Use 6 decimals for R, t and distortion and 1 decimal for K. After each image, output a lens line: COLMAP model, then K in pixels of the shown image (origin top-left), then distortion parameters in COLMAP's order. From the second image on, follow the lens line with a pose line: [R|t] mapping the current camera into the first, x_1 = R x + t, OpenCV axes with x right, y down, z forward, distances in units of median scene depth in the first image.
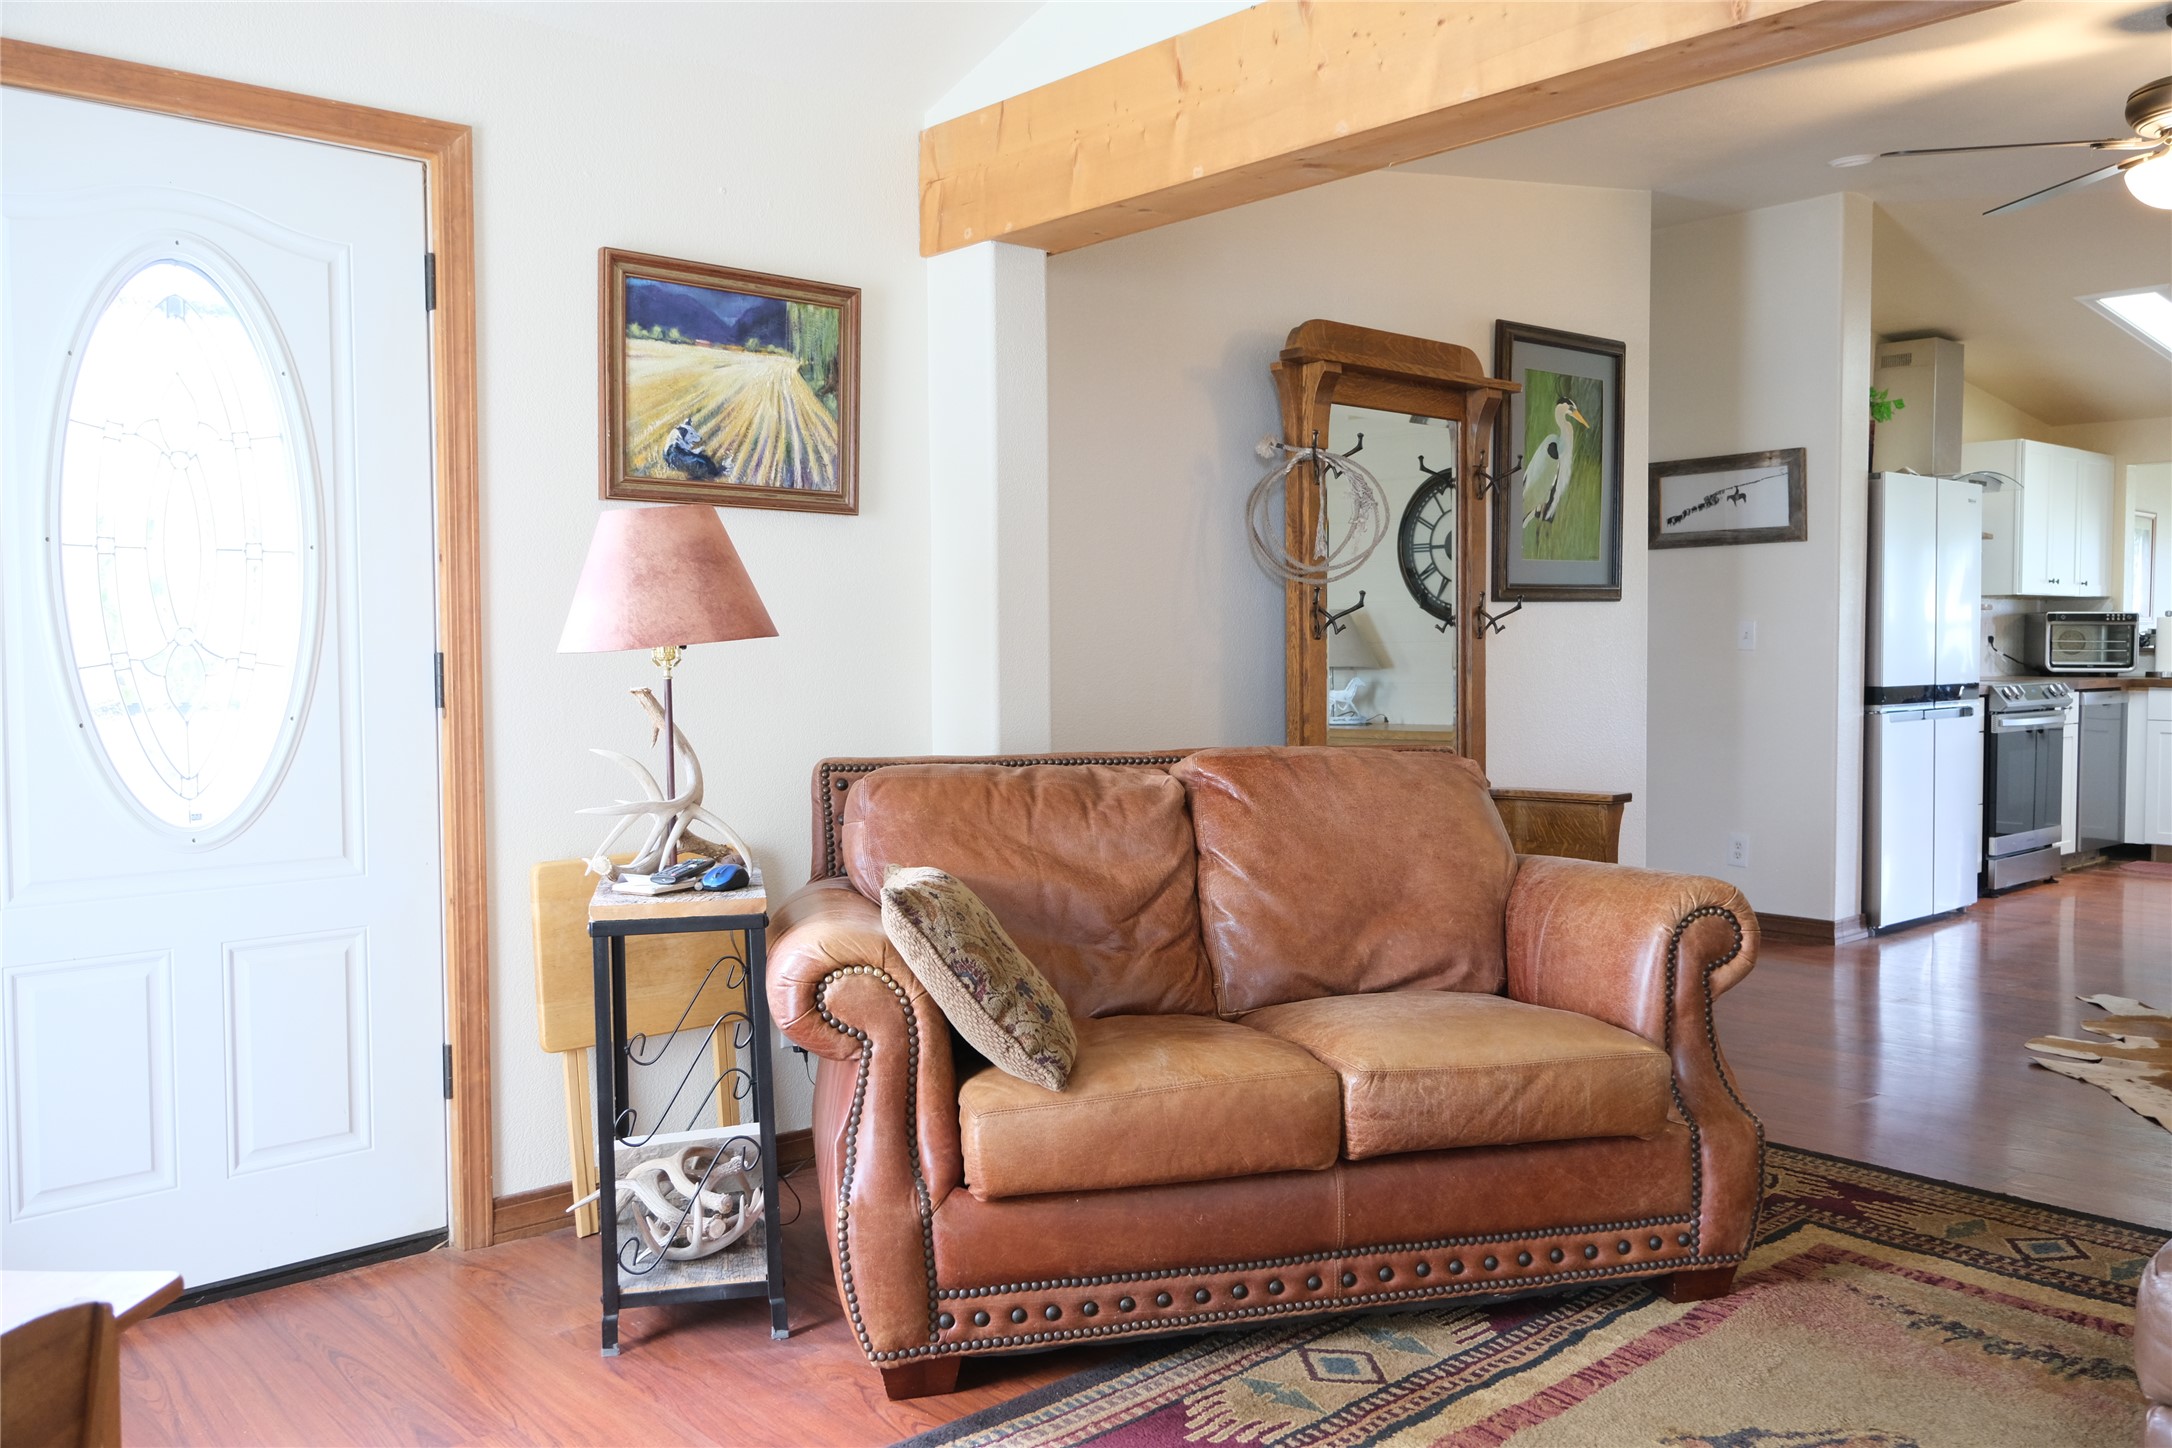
lens RADIAL K [[1746.3, 0, 1088.0], [0, 1746.3, 723.1], [0, 0, 1]] dist [0.015027, -0.005023]
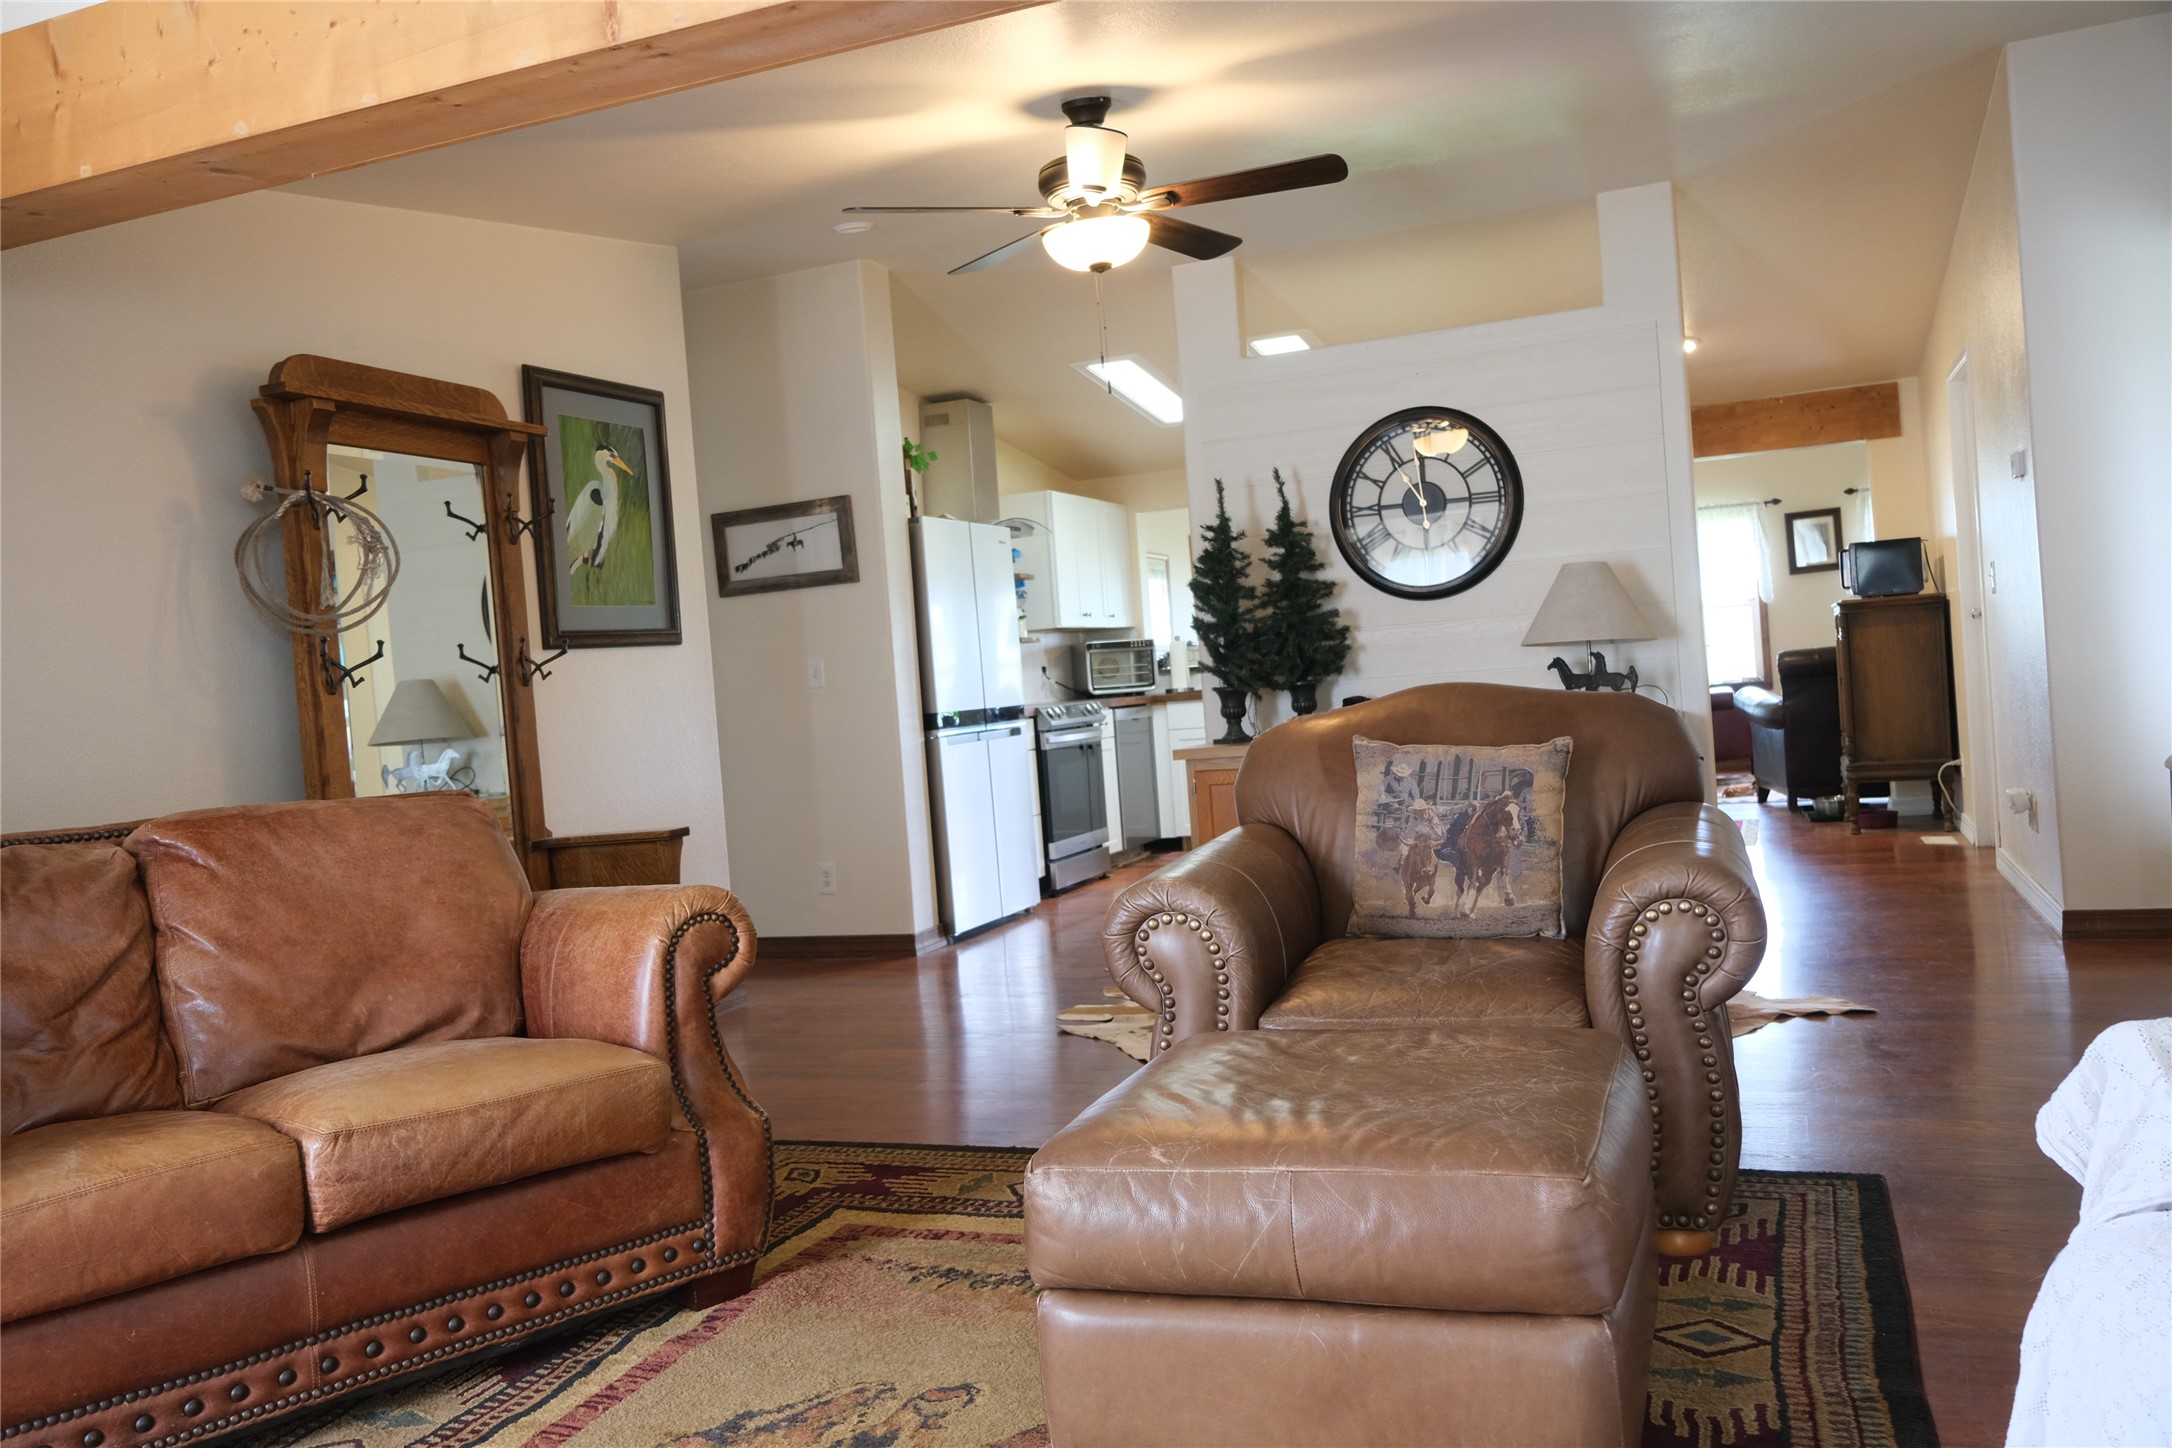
lens RADIAL K [[1746.3, 0, 1071.4], [0, 1746.3, 721.4], [0, 0, 1]] dist [0.015027, -0.005023]
pose [[0.892945, -0.073920, 0.444054, 0.090611], [0.093515, 0.995367, -0.022353, 0.032081], [-0.440344, 0.061486, 0.895721, -0.010527]]
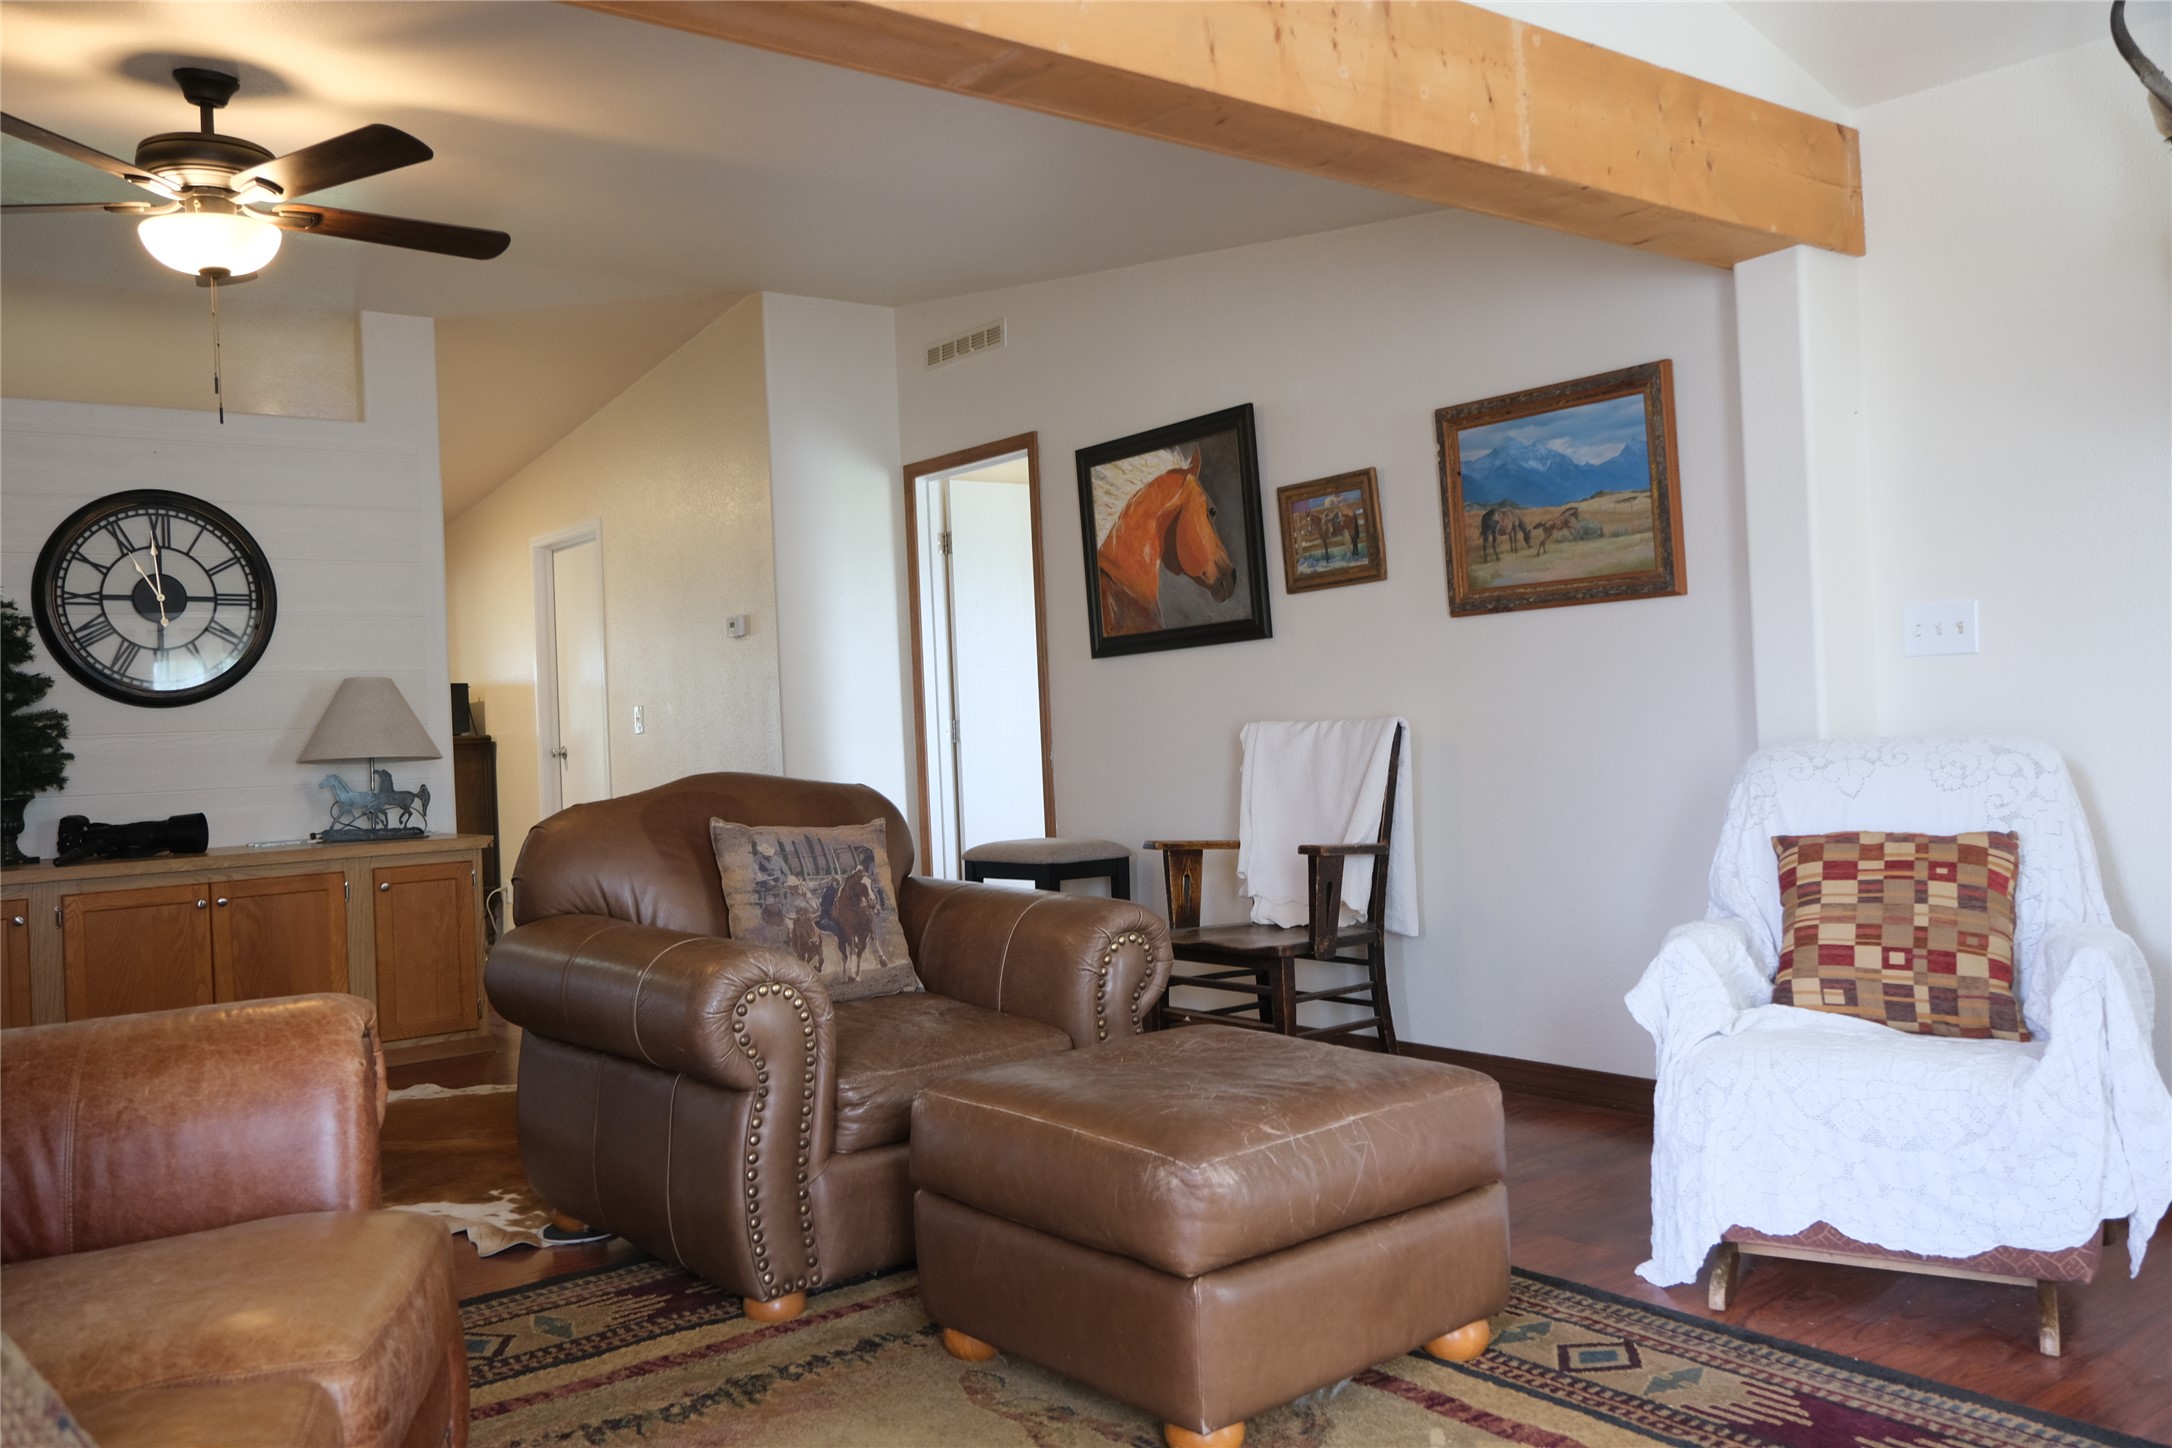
lens RADIAL K [[1746.3, 0, 1078.7], [0, 1746.3, 721.5], [0, 0, 1]] dist [0.015027, -0.005023]
pose [[0.074494, 0.006292, 0.997202, -1.096435], [0.091225, 0.995744, -0.013097, -0.031633], [-0.993040, 0.091946, 0.073603, 1.523606]]
